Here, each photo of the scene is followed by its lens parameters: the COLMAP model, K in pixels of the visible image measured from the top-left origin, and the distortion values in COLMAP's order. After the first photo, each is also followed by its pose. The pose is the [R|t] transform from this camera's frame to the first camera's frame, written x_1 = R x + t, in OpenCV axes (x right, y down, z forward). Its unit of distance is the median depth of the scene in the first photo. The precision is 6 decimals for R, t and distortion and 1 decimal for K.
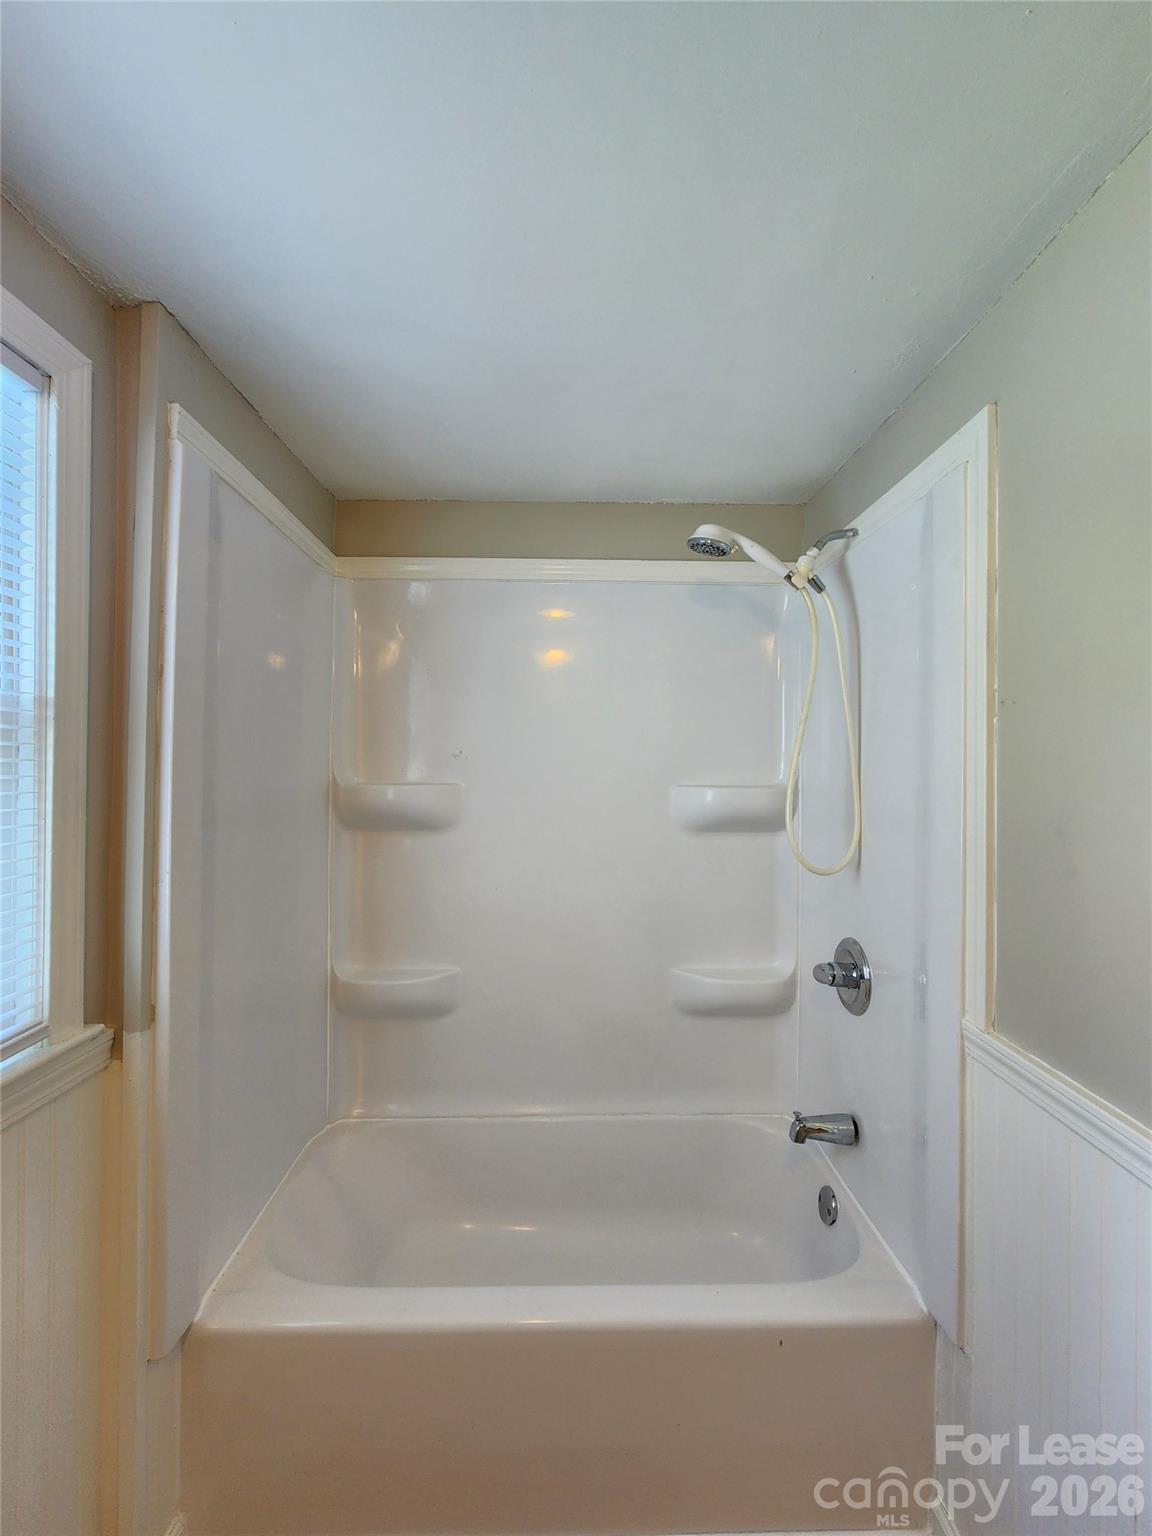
lens RADIAL K [[642.2, 0, 576.6], [0, 642.2, 767.0], [0, 0, 1]] dist [0.000762, -0.001277]
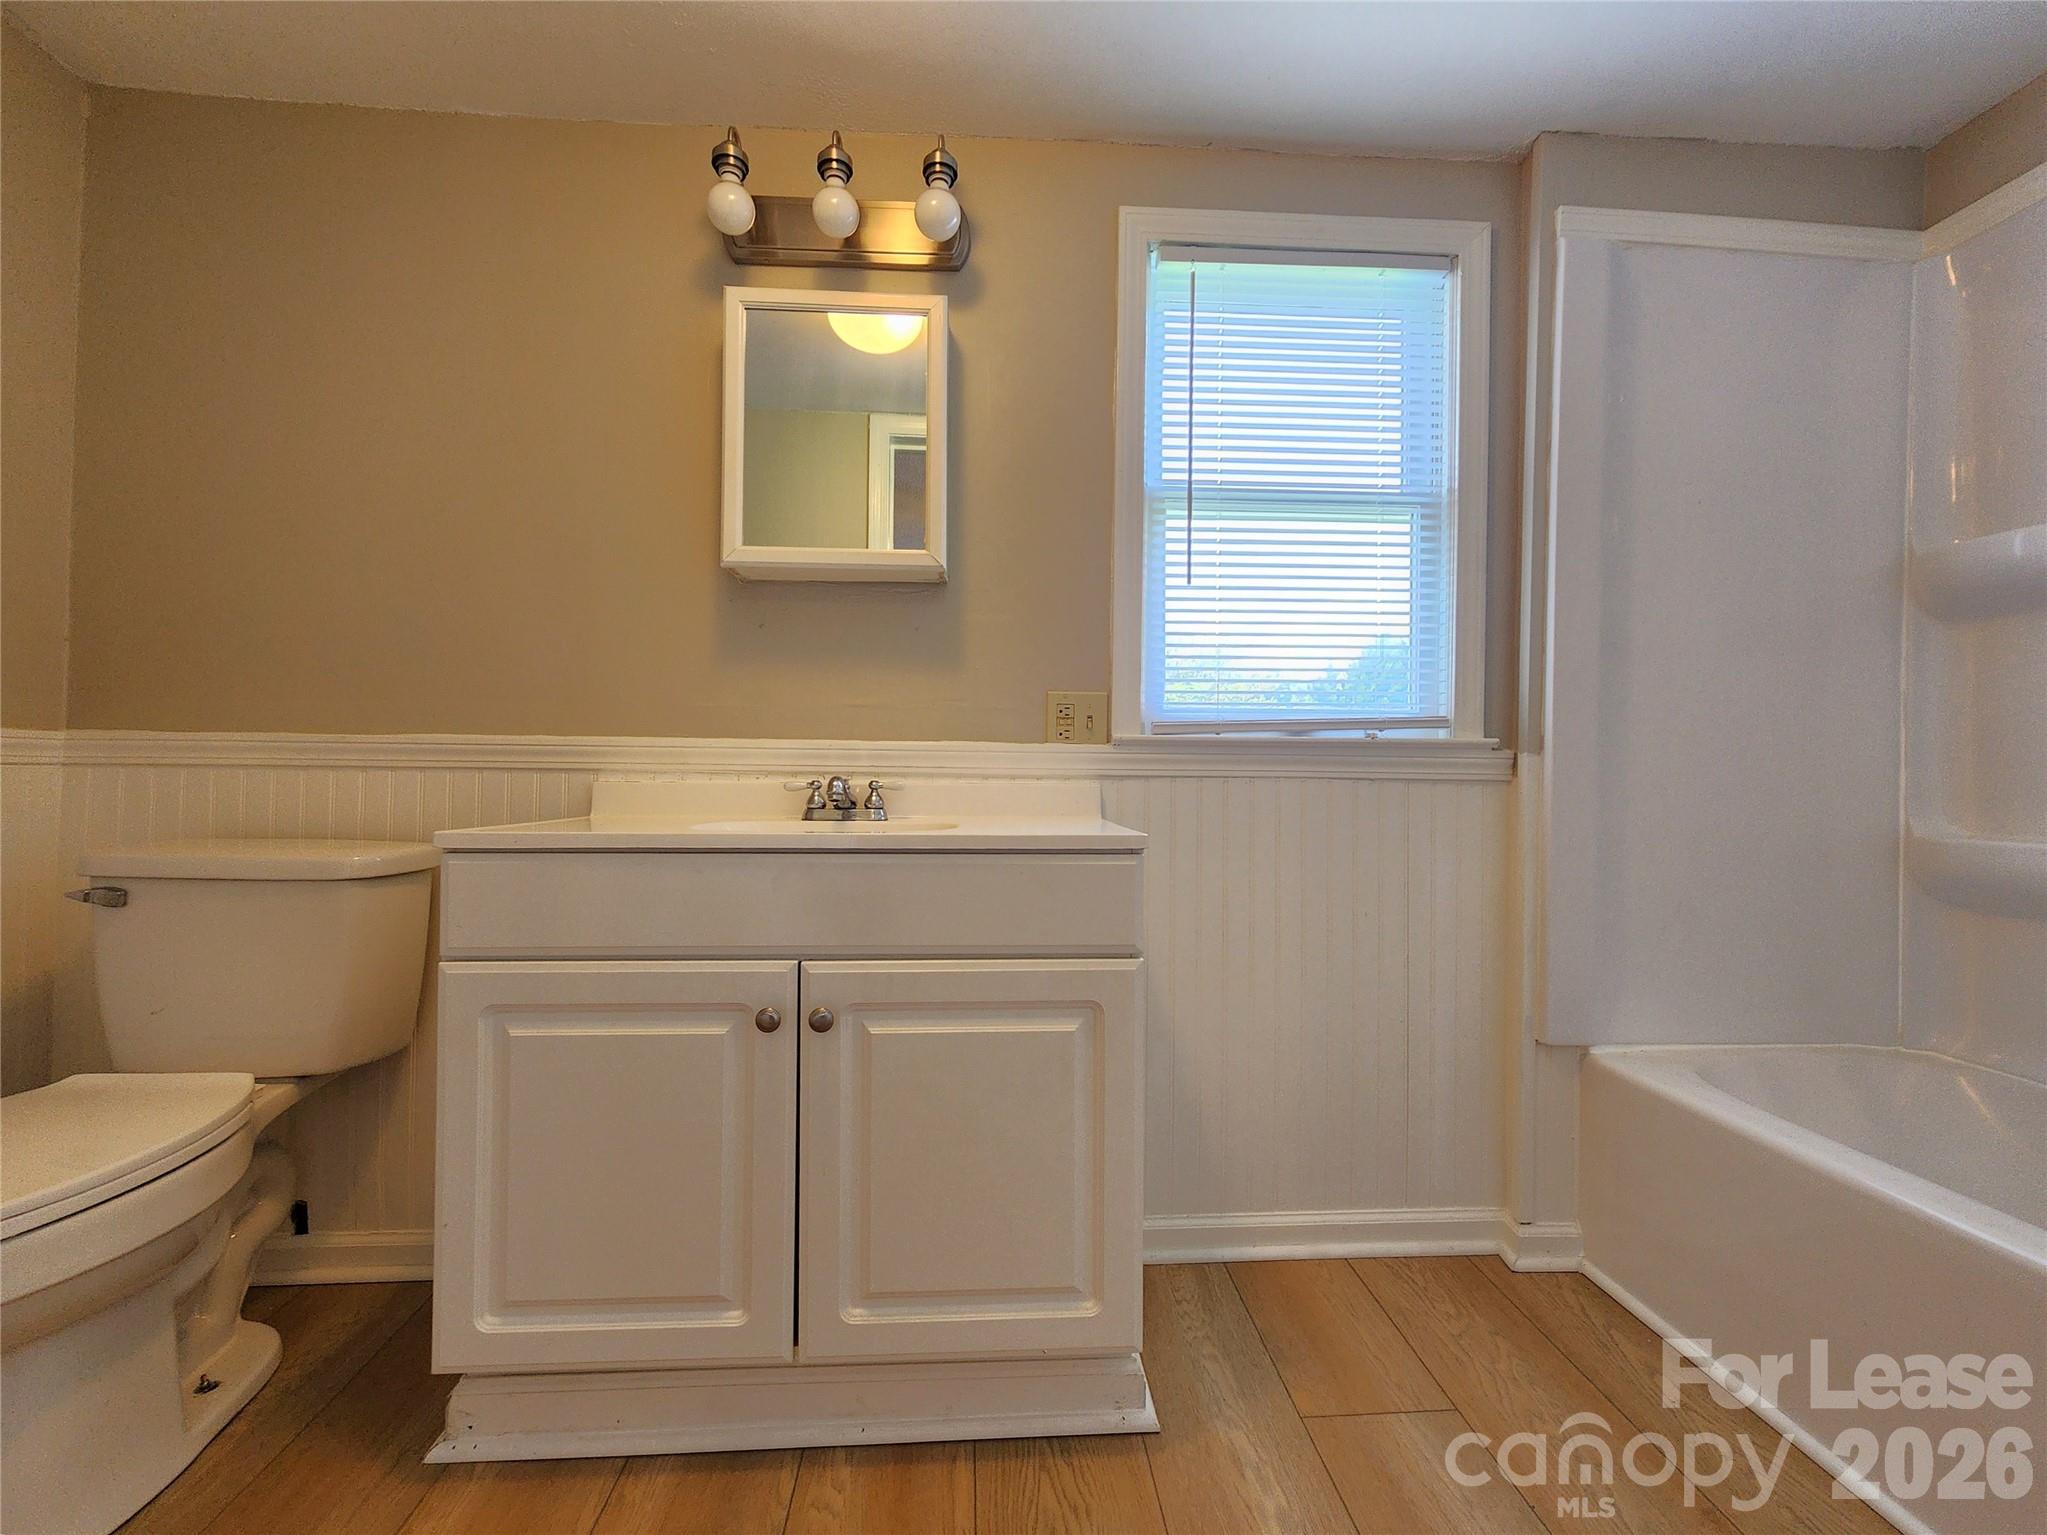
lens RADIAL K [[855.9, 0, 1023.6], [0, 855.9, 771.3], [0, 0, 1]] dist [0.000762, -0.001277]
pose [[0.040666, -0.003856, -0.999165, 0.855468], [-0.010916, 0.999931, -0.004303, 0.455650], [0.999113, 0.011081, 0.040621, 0.000553]]
